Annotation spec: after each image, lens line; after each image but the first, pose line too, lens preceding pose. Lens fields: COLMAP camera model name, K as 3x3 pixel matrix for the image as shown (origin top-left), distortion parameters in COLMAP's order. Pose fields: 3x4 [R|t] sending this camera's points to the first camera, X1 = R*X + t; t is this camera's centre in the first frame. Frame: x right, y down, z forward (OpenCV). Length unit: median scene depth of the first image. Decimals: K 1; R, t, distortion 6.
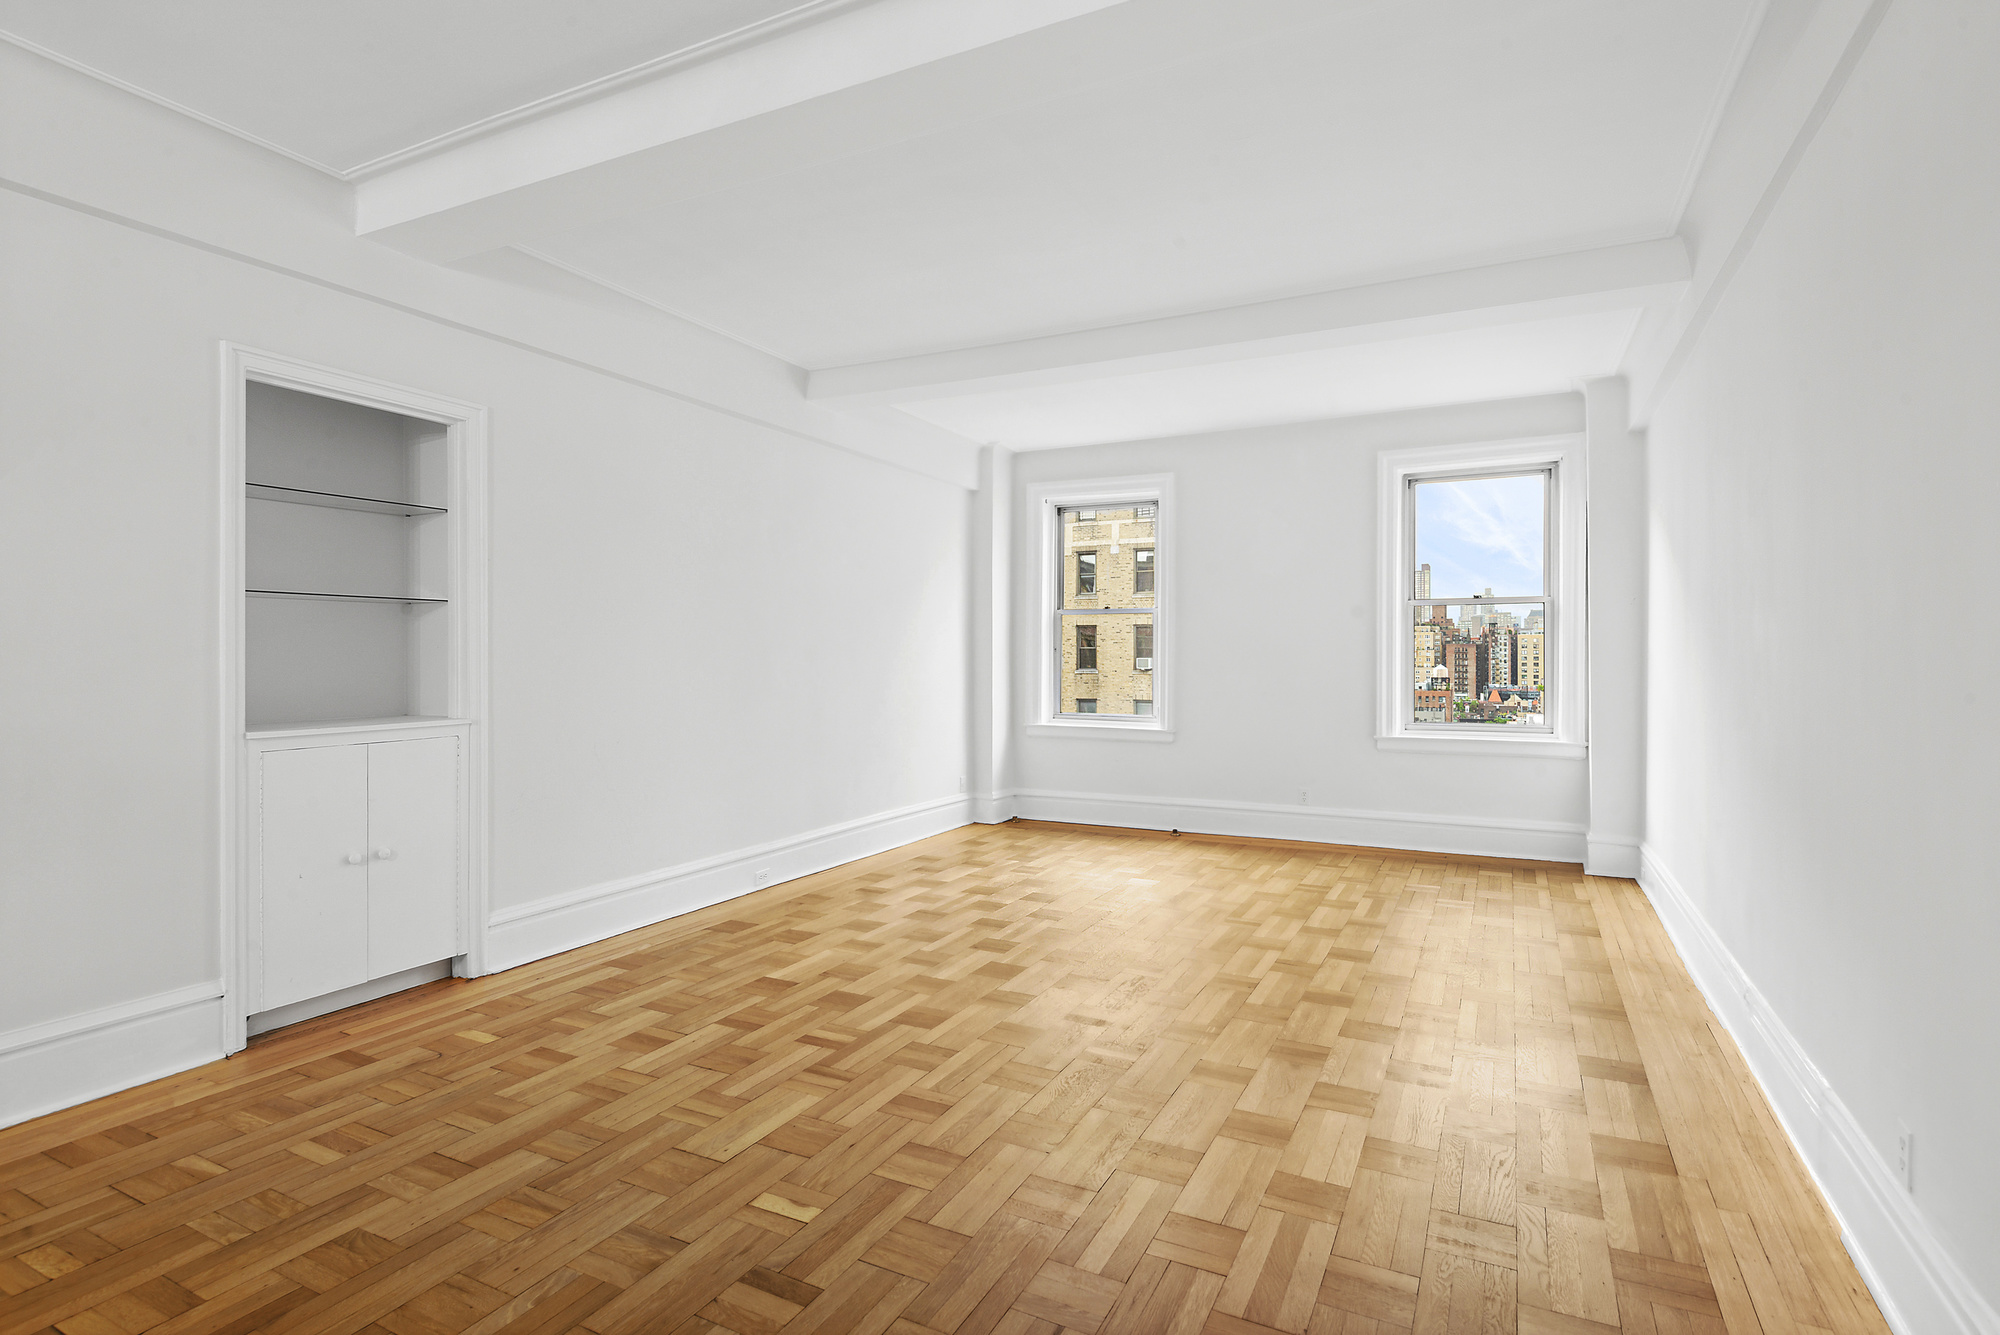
lens RADIAL K [[980.3, 0, 1012.4], [0, 980.3, 659.7], [0, 0, 1]] dist [0.001120, -0.000880]
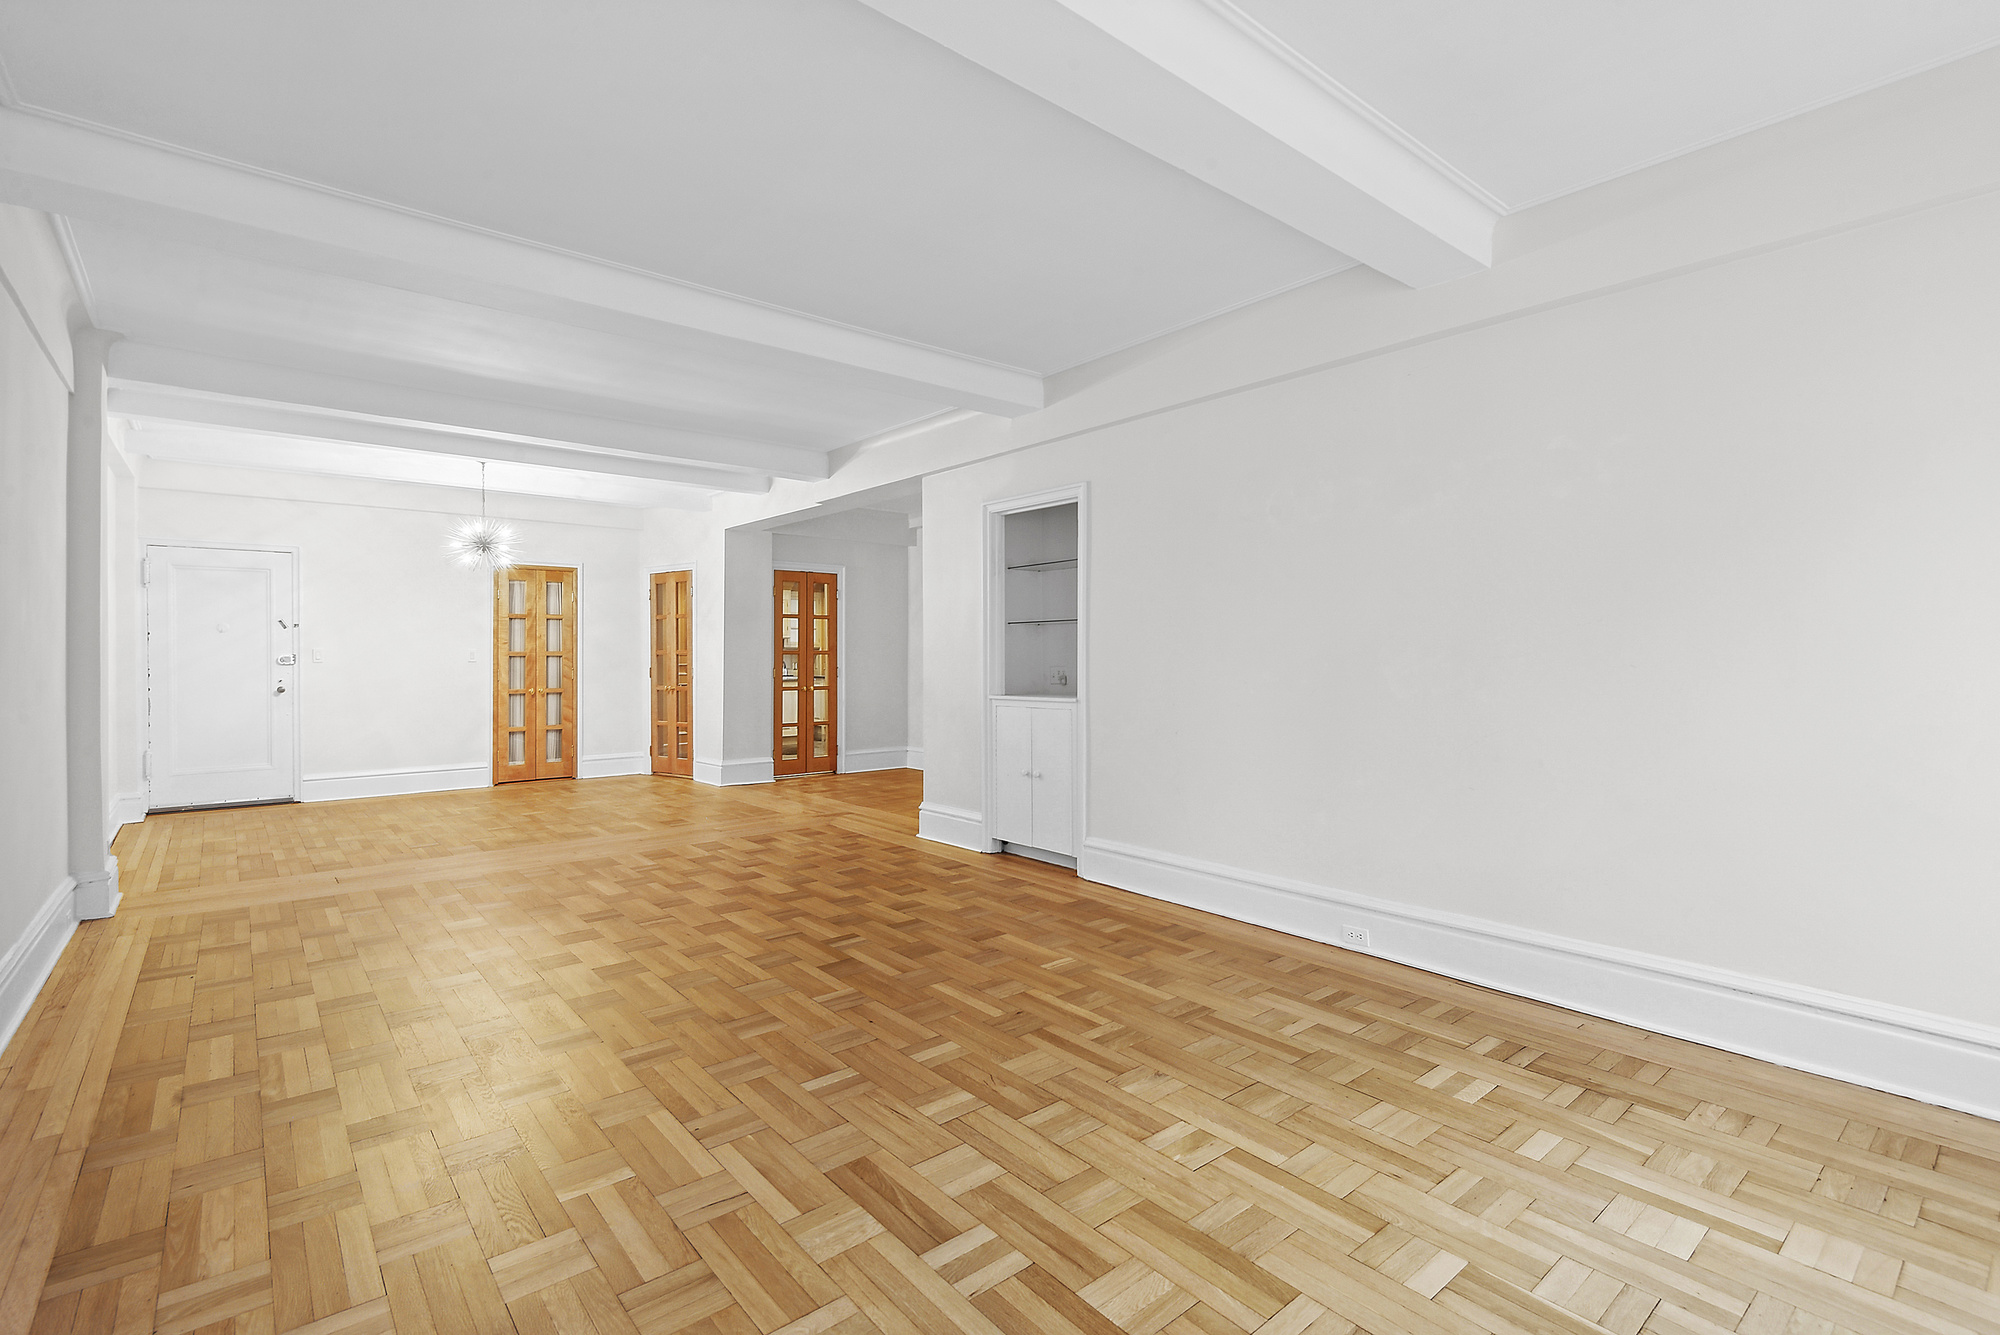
lens RADIAL K [[917.4, 0, 1012.5], [0, 917.4, 663.8], [0, 0, 1]] dist [0.002595, 0.000198]
pose [[-0.383206, 0.012503, -0.923578, 0.837796], [-0.002446, 0.999891, 0.014551, -0.014062], [0.923660, 0.007835, -0.383134, 1.598960]]
